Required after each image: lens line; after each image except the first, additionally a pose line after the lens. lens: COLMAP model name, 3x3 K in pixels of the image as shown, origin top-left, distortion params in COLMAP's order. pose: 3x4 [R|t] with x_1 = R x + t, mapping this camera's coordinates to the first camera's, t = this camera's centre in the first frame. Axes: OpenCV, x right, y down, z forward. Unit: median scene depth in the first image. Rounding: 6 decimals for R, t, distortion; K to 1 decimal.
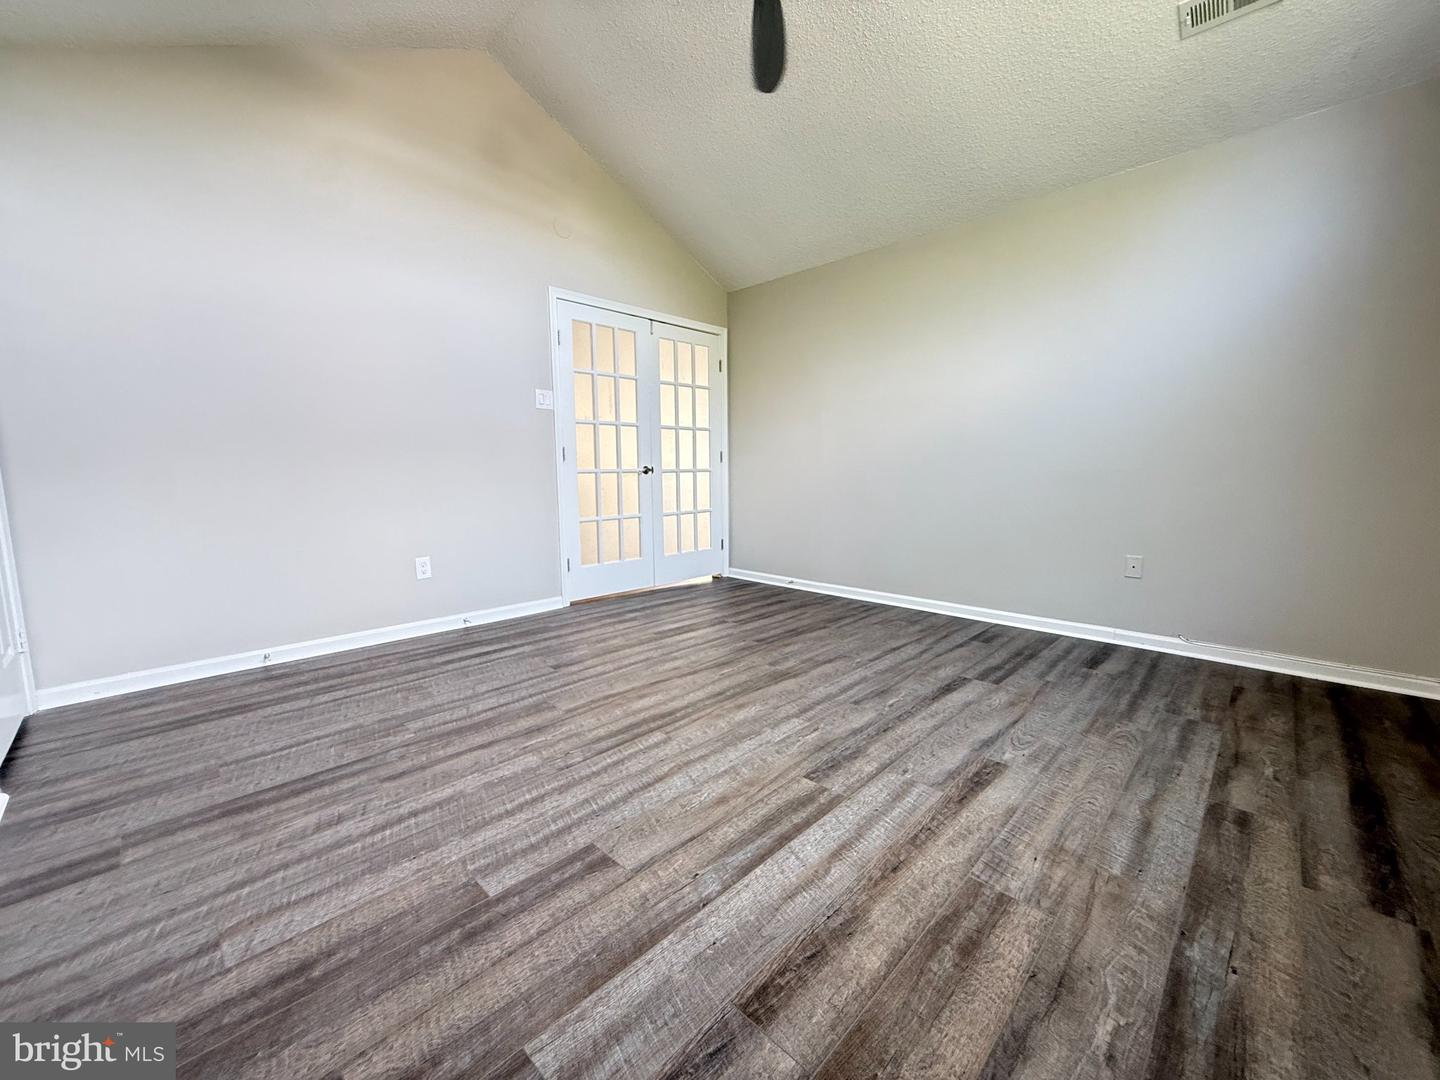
lens RADIAL K [[577.1, 0, 719.8], [0, 577.1, 541.5], [0, 0, 1]] dist [0.001097, 0.000649]
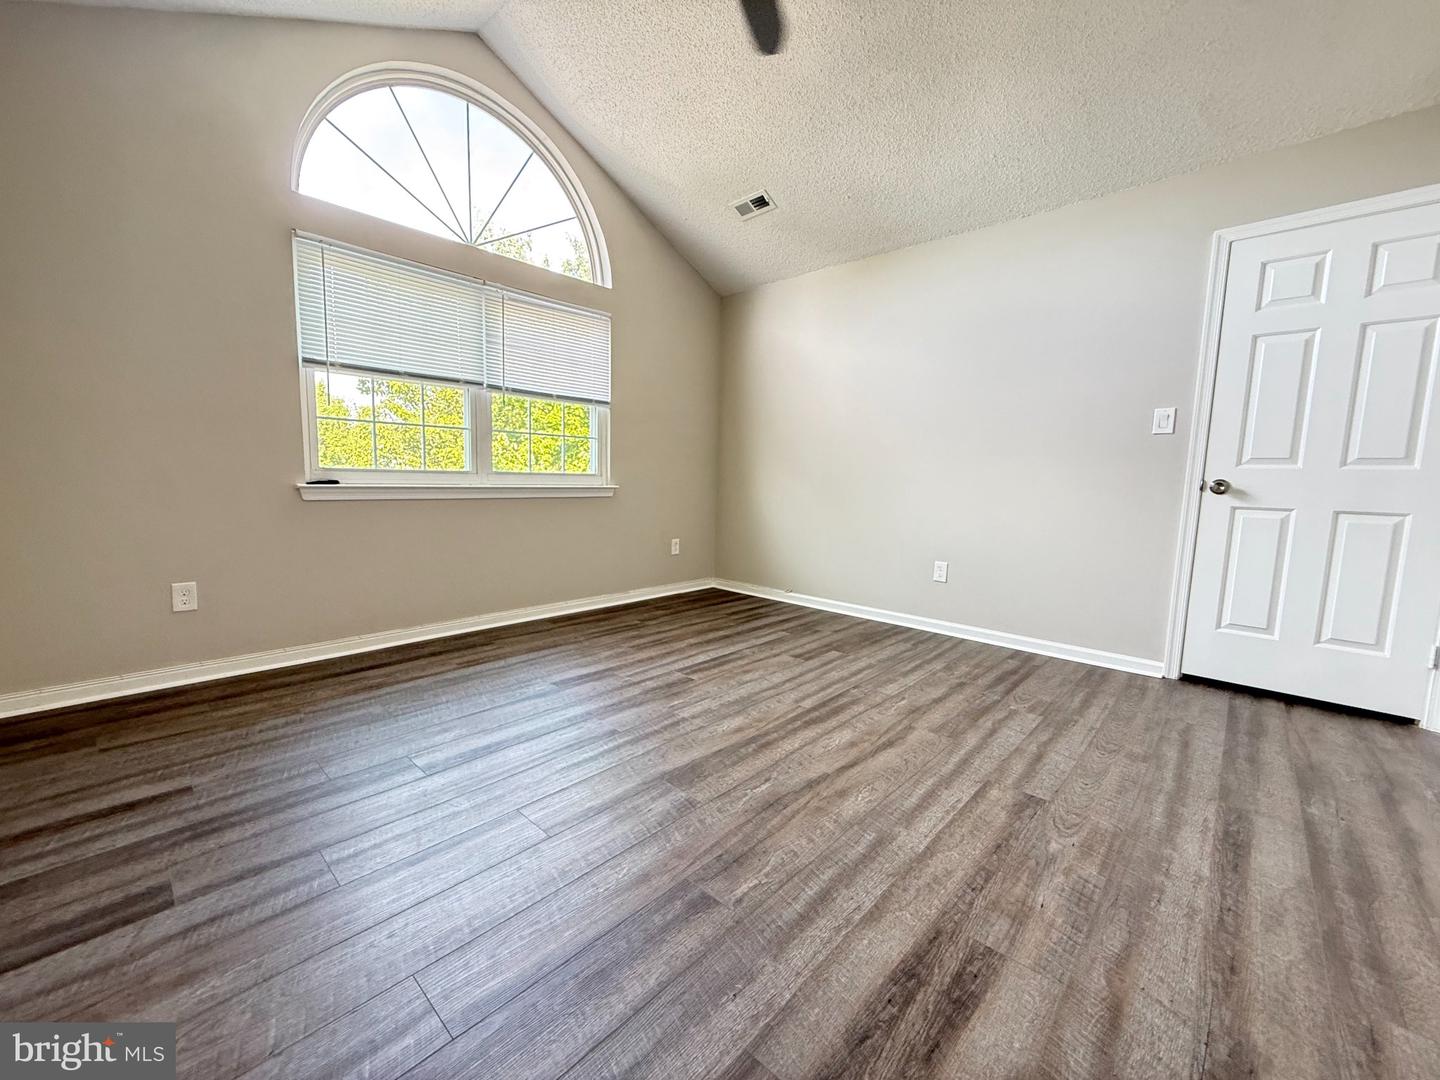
lens RADIAL K [[577.1, 0, 720.2], [0, 577.1, 539.3], [0, 0, 1]] dist [0.001097, 0.000649]
pose [[-0.999508, -0.012769, -0.028651, 0.116669], [-0.018963, 0.973563, 0.227629, -0.282393], [0.024987, 0.228061, -0.973326, 2.211975]]
